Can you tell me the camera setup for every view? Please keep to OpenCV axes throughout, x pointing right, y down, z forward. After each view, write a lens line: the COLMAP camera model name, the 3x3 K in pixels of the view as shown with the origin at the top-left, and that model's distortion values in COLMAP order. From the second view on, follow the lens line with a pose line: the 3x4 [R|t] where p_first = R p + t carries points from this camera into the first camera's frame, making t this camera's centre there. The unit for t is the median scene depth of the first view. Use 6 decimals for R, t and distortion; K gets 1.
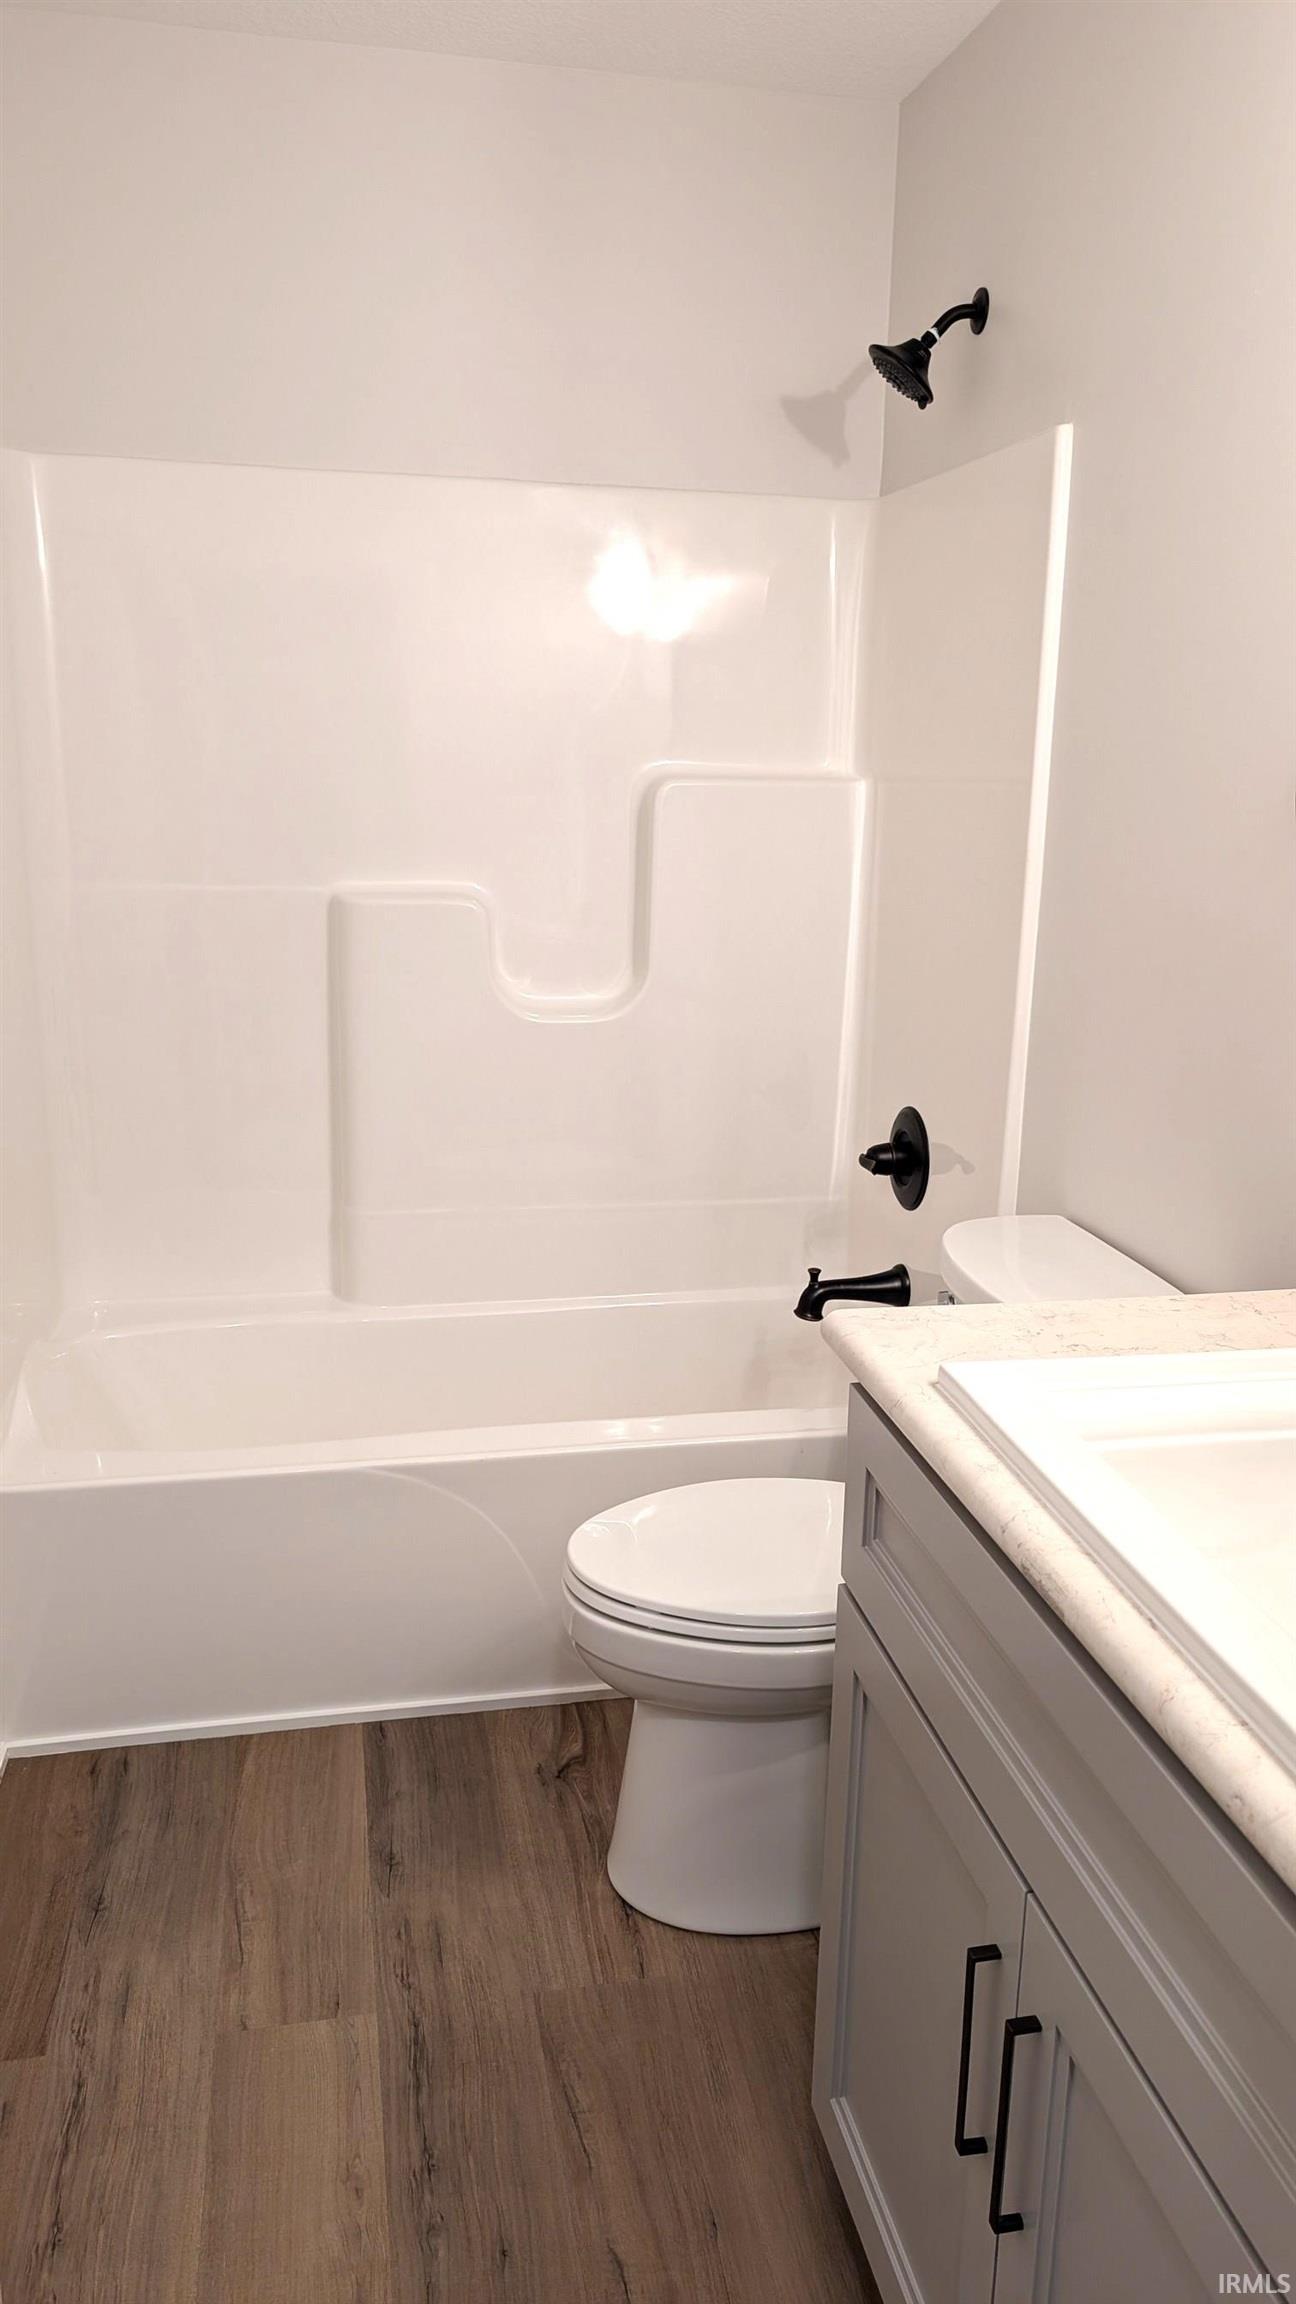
lens RADIAL K [[1652.2, 0, 648.0], [0, 1652.2, 1152.0], [0, 0, 1]] dist [-0.039493, -0.003184]
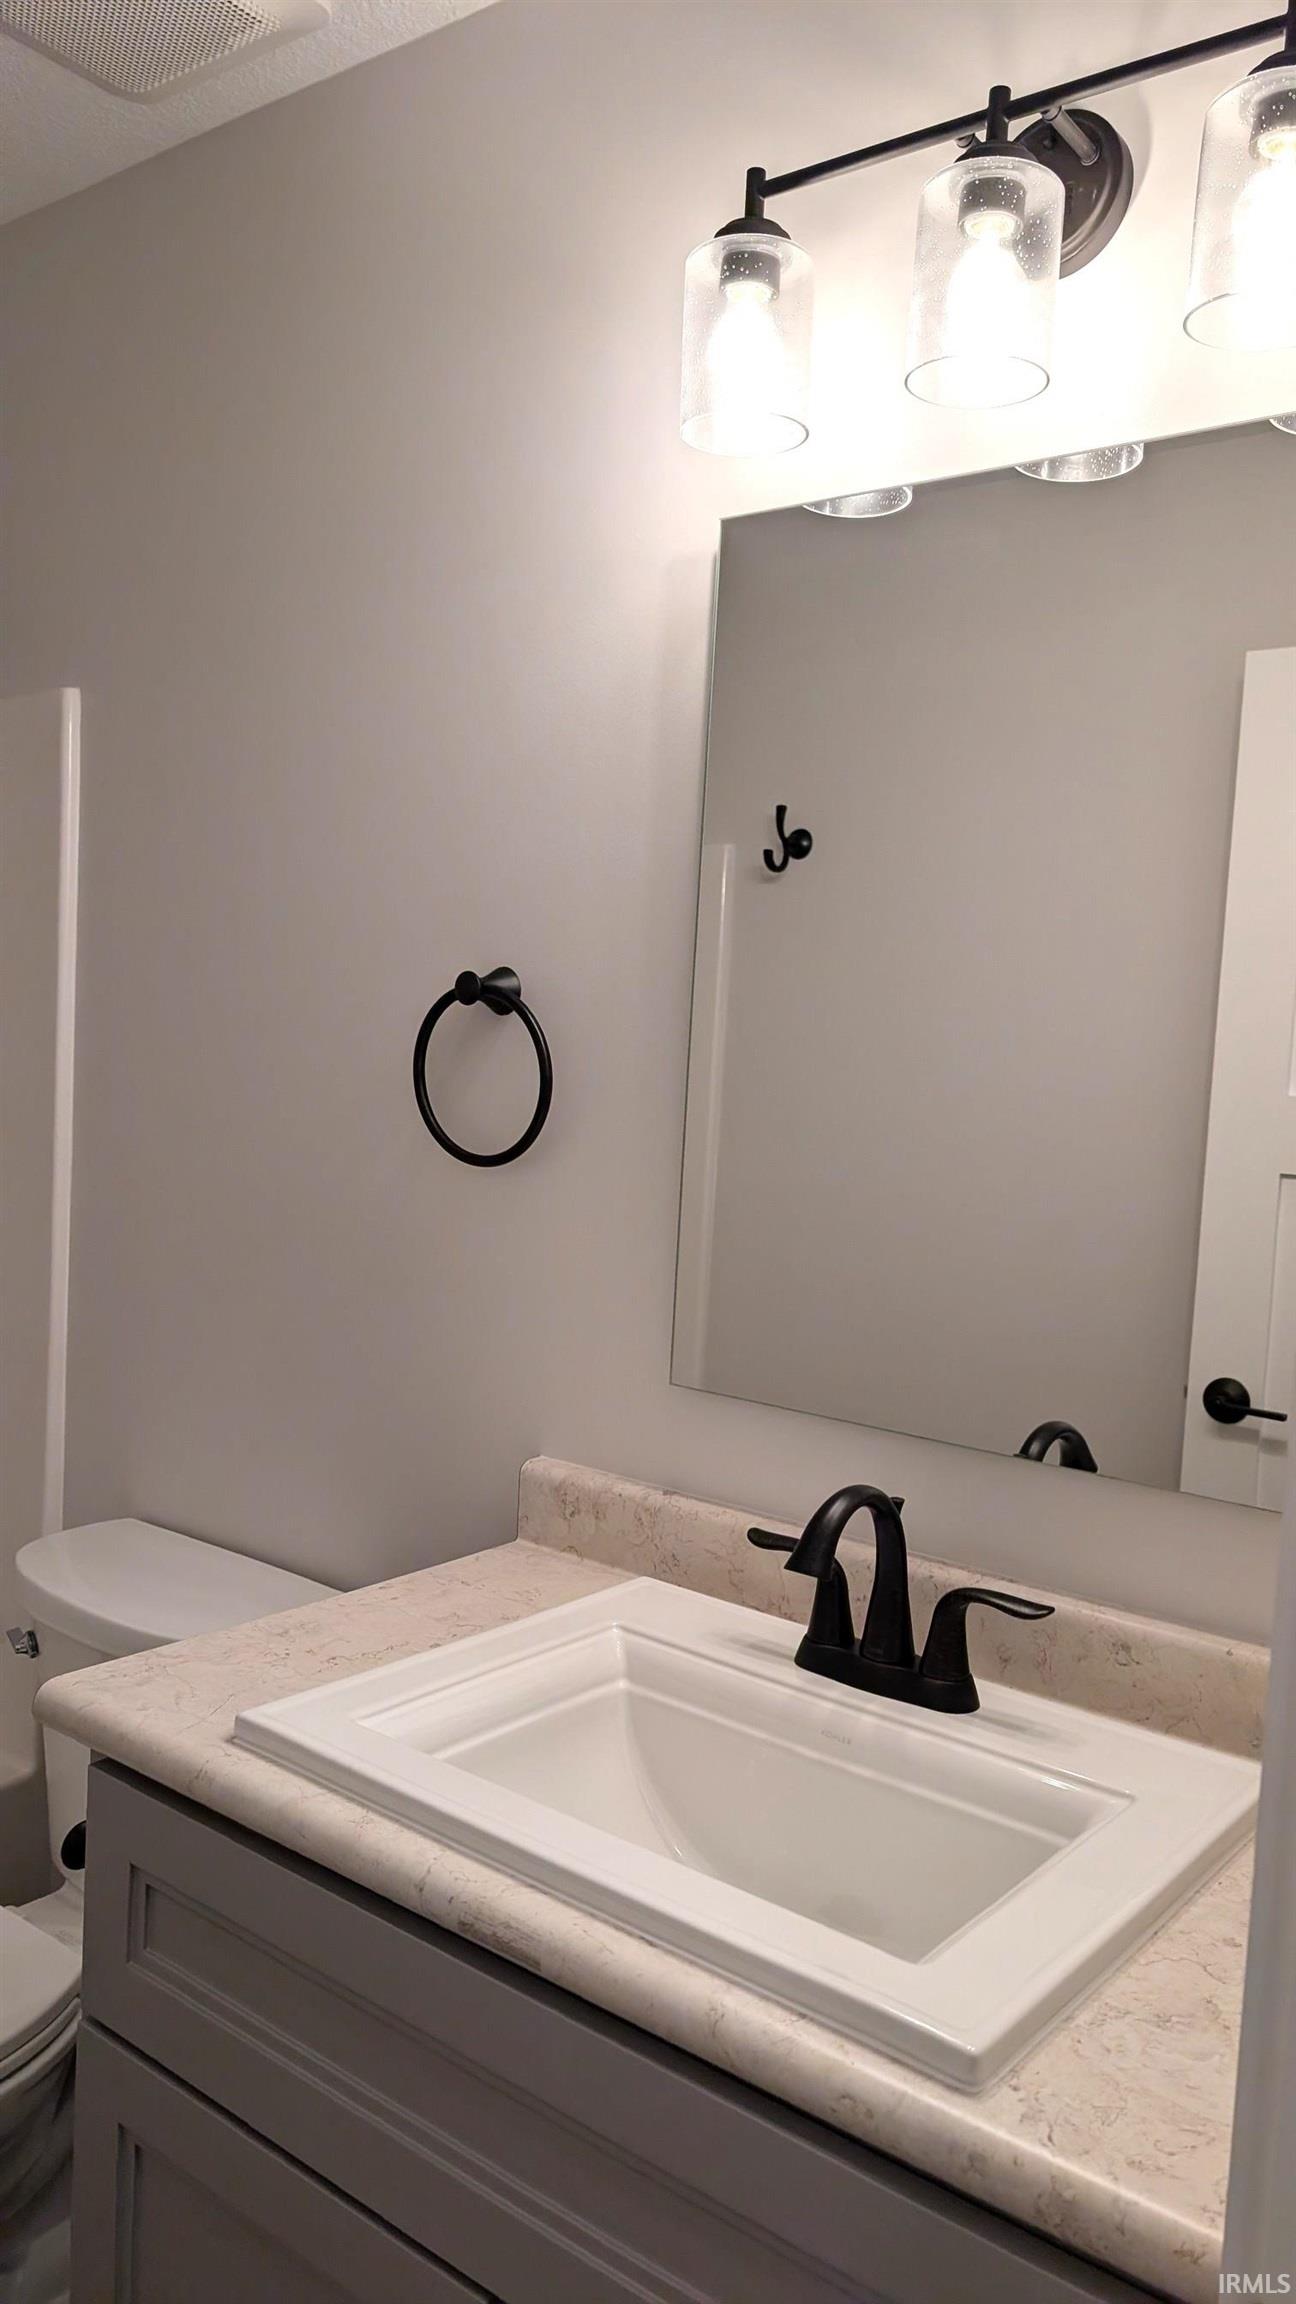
lens RADIAL K [[1652.2, 0, 648.0], [0, 1652.2, 1152.0], [0, 0, 1]] dist [-0.039493, -0.003184]
pose [[0.755573, -0.019400, 0.654777, -0.276068], [0.125790, 0.985256, -0.115963, -0.043561], [-0.642873, 0.169983, 0.746873, 0.219023]]
